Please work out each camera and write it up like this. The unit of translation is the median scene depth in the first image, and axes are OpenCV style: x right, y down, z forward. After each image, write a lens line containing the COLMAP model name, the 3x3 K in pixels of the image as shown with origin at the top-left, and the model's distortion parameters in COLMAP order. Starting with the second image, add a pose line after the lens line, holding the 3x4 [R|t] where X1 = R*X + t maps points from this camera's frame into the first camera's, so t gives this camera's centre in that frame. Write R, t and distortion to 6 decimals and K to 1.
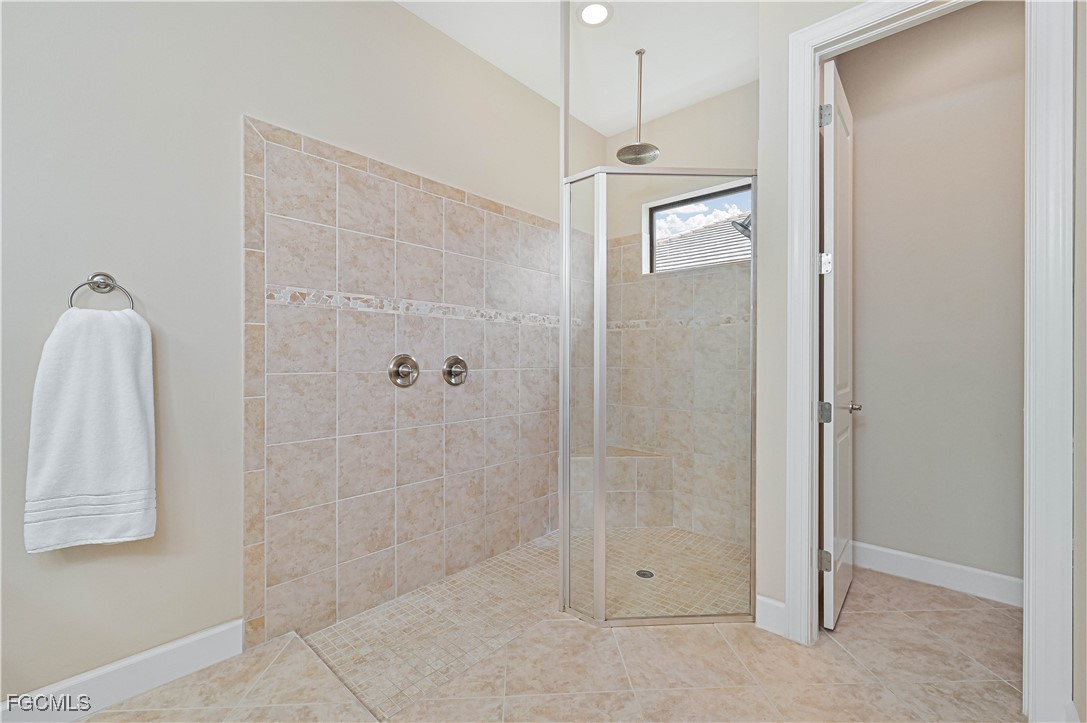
lens RADIAL K [[457.1, 0, 541.5], [0, 457.1, 359.4], [0, 0, 1]] dist [-0.001206, -0.000057]
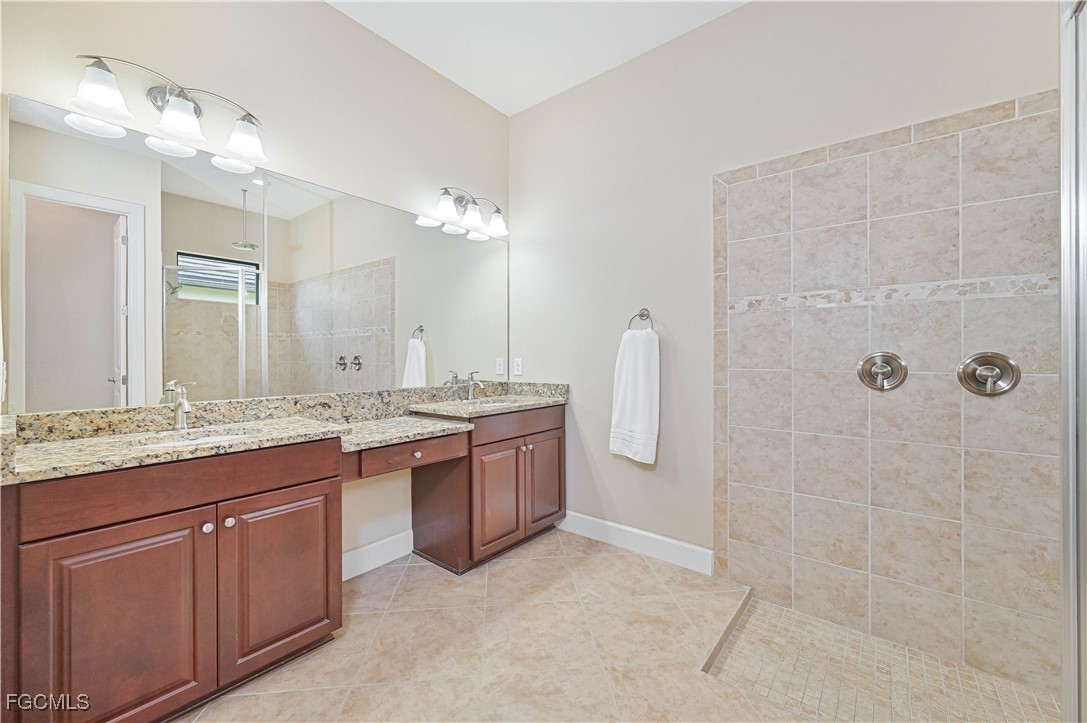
lens RADIAL K [[432.3, 0, 547.5], [0, 432.3, 354.3], [0, 0, 1]] dist [-0.001497, -0.000002]
pose [[0.067952, -0.004892, -0.997677, 0.447256], [-0.000264, 0.999988, -0.004921, -0.002106], [0.997689, 0.000598, 0.067949, 0.332403]]
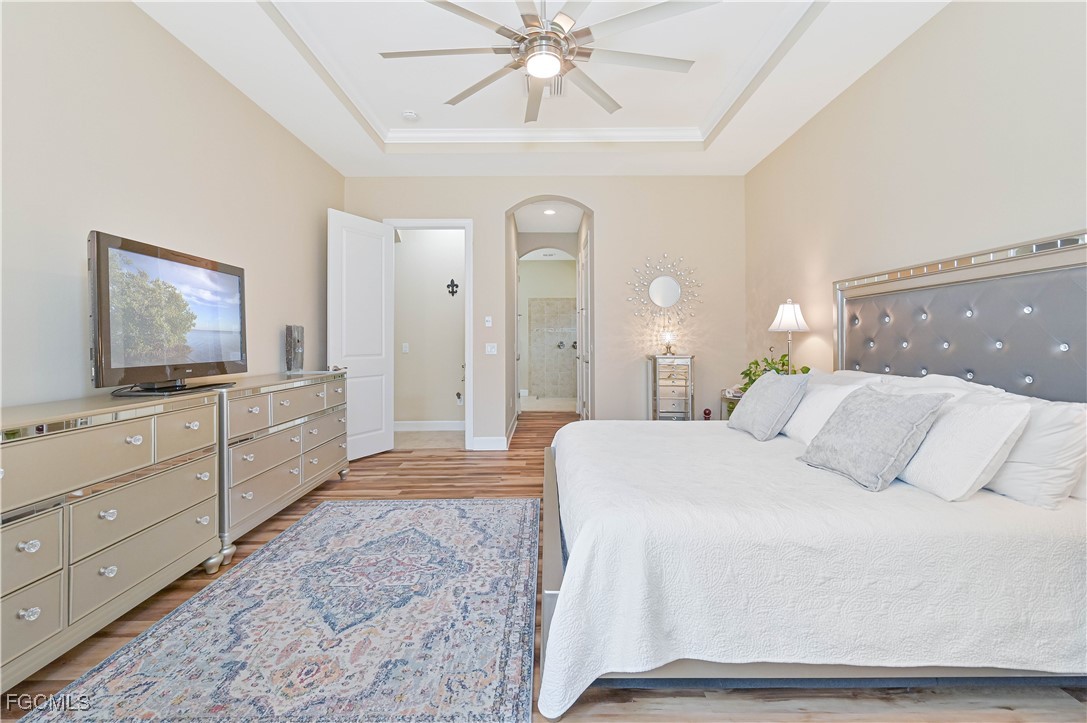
lens RADIAL K [[476.4, 0, 542.3], [0, 476.4, 339.7], [0, 0, 1]] dist [-0.000239, 0.000263]
pose [[0.677819, -0.009398, -0.735169, 2.833486], [0.004426, 0.999952, -0.008702, 0.013693], [0.735216, 0.002644, 0.677828, -2.124294]]
